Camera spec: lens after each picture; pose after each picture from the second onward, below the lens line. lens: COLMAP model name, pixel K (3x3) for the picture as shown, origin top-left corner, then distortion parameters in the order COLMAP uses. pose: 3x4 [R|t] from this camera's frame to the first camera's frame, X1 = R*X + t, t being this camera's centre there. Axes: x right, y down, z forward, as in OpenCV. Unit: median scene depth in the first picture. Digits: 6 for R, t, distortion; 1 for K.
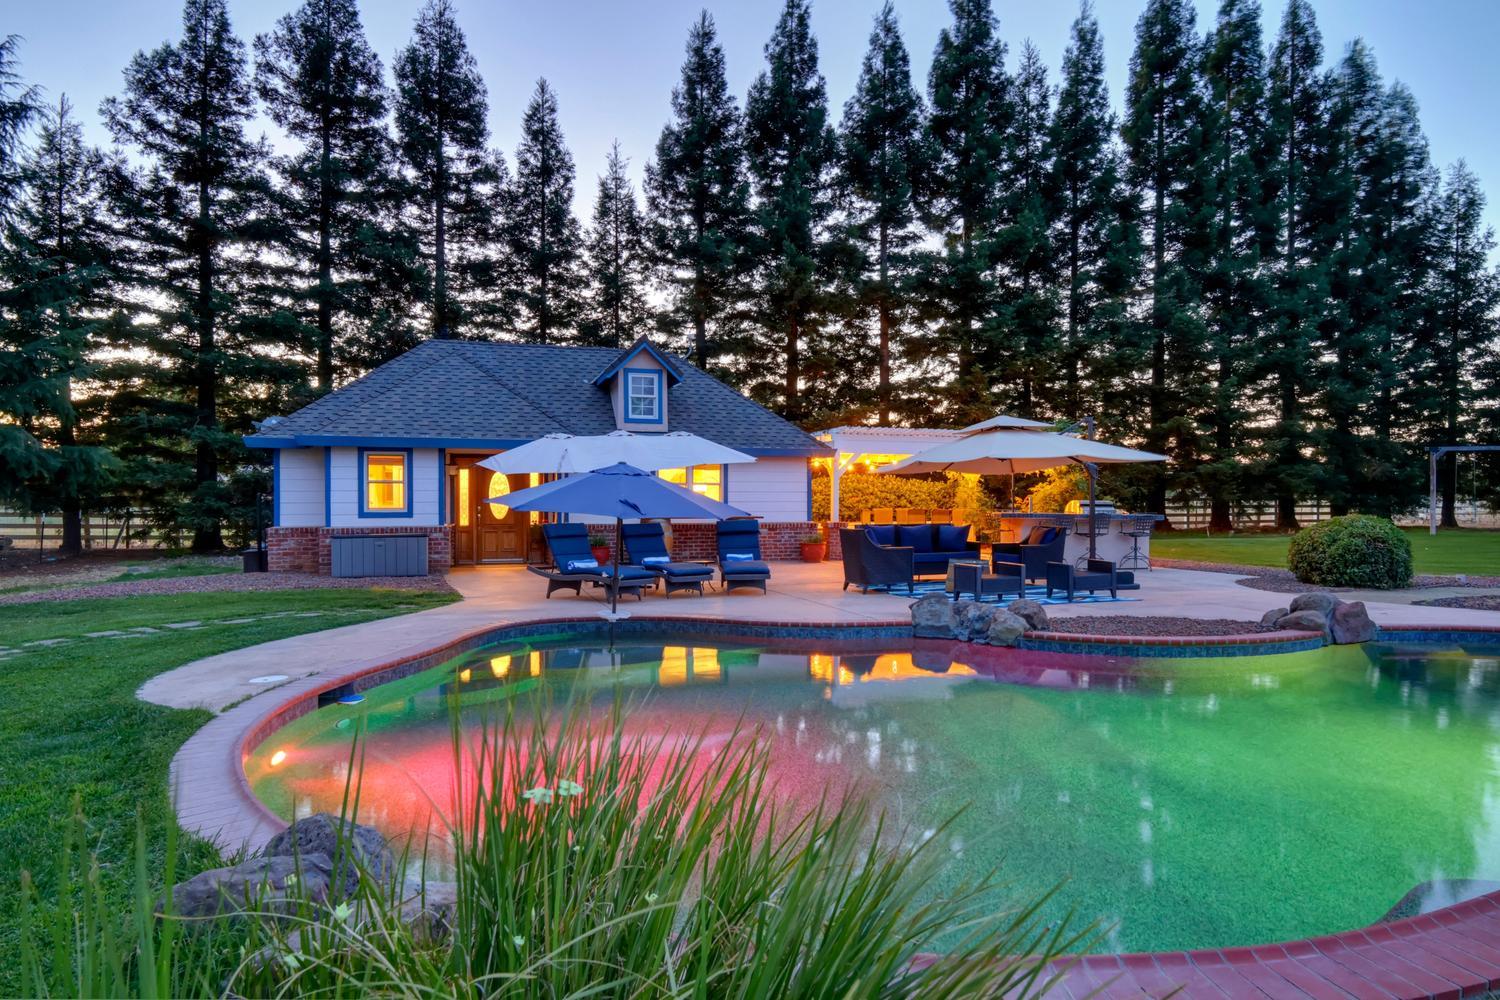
lens RADIAL K [[911.8, 0, 755.6], [0, 911.8, 507.1], [0, 0, 1]] dist [-0.005021, -0.000911]
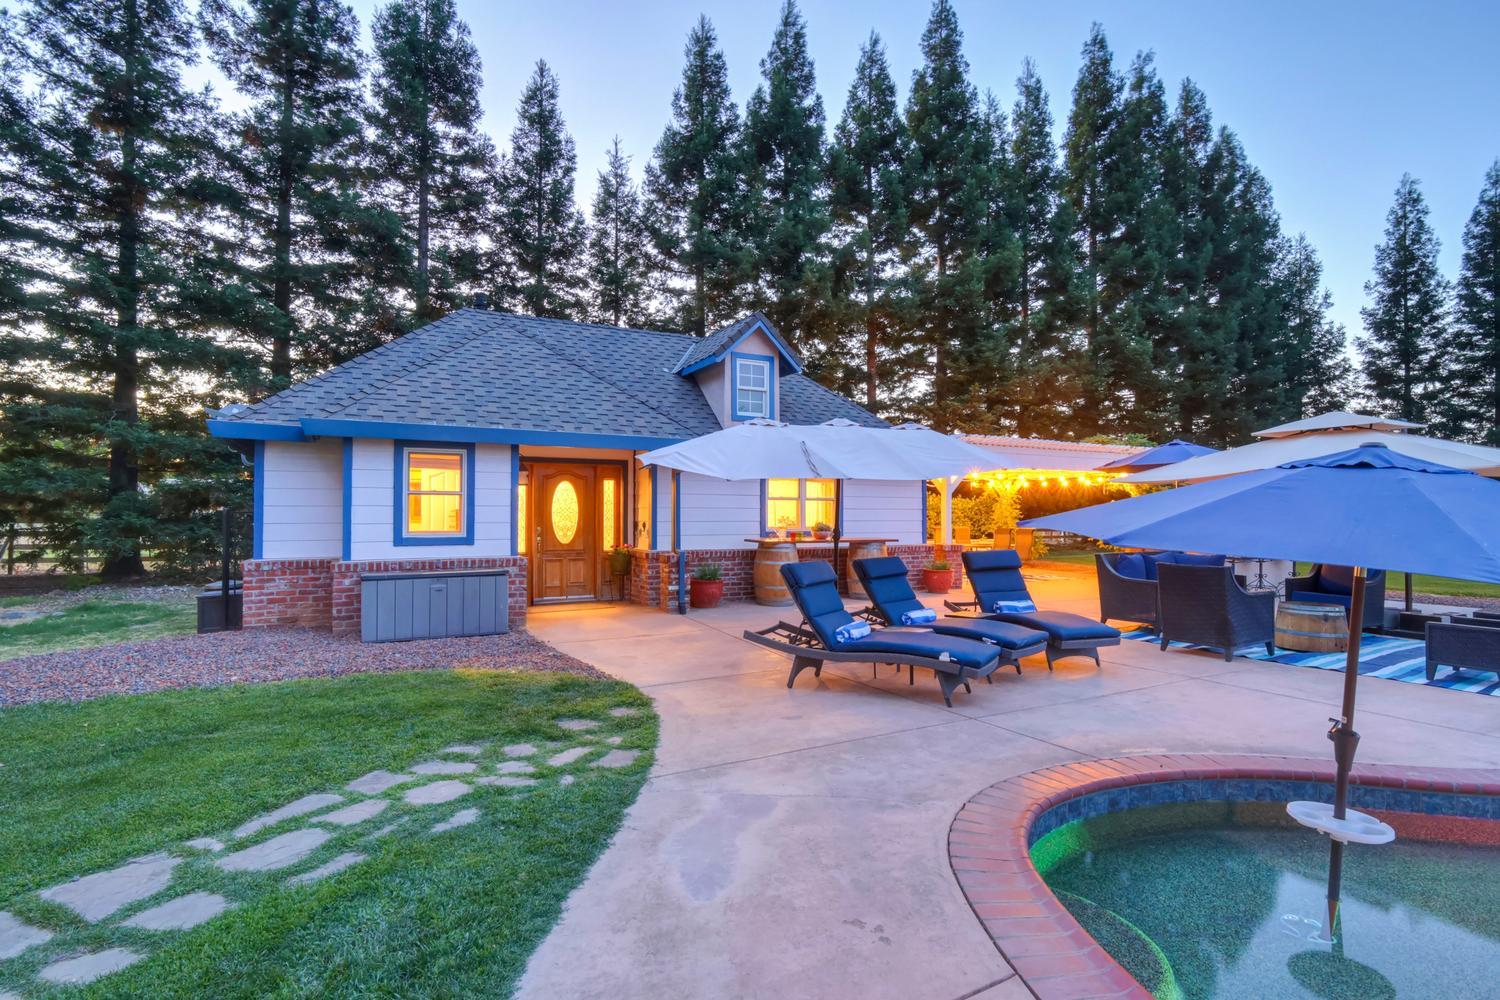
lens RADIAL K [[754.5, 0, 750.0], [0, 754.5, 500.0], [0, 0, 1]] dist [0.000445, -0.000543]
pose [[0.986901, 0.007457, 0.161155, -0.148559], [-0.003082, 0.999620, -0.027380, -0.004233], [-0.161298, 0.026525, 0.986549, 0.228520]]
